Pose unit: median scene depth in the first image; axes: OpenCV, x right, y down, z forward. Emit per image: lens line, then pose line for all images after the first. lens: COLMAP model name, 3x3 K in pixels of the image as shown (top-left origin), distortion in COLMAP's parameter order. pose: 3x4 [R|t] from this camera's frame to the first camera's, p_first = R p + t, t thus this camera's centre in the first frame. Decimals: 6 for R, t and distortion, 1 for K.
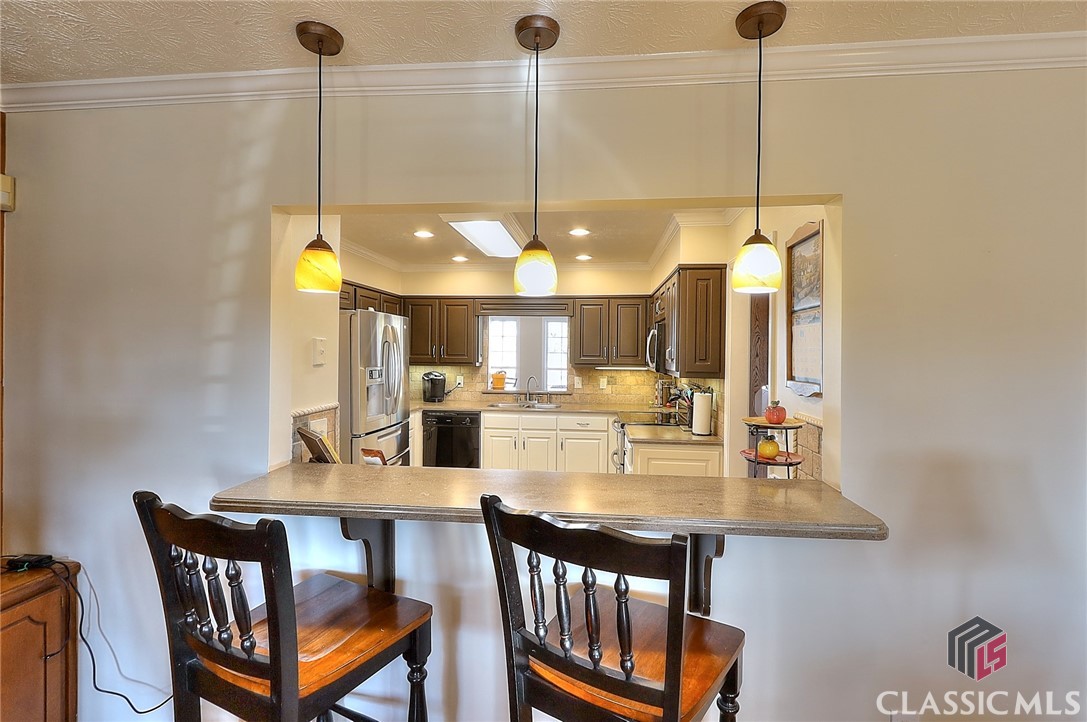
lens RADIAL K [[502.5, 0, 543.5], [0, 502.5, 361.0], [0, 0, 1]] dist [0.001143, 0.000146]
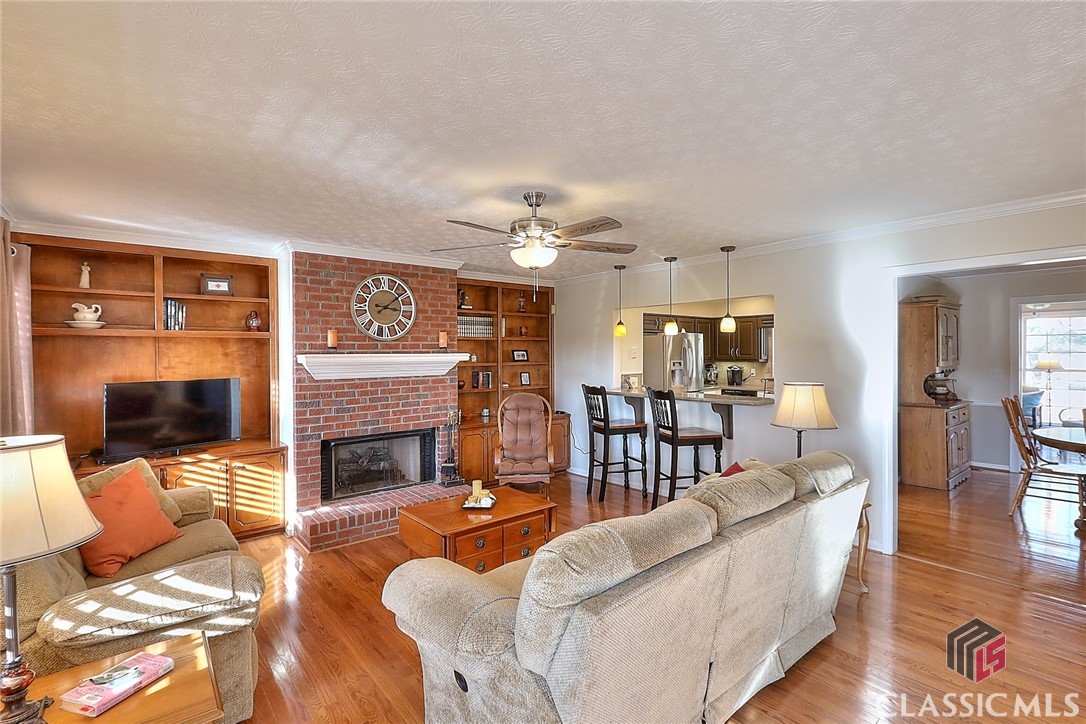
lens RADIAL K [[502.1, 0, 543.0], [0, 502.1, 362.0], [0, 0, 1]] dist [0.001143, 0.000146]
pose [[0.715340, -0.008032, -0.698731, 1.127555], [0.003072, 0.999960, -0.008350, 0.053817], [0.698770, 0.003826, 0.715336, -1.332807]]
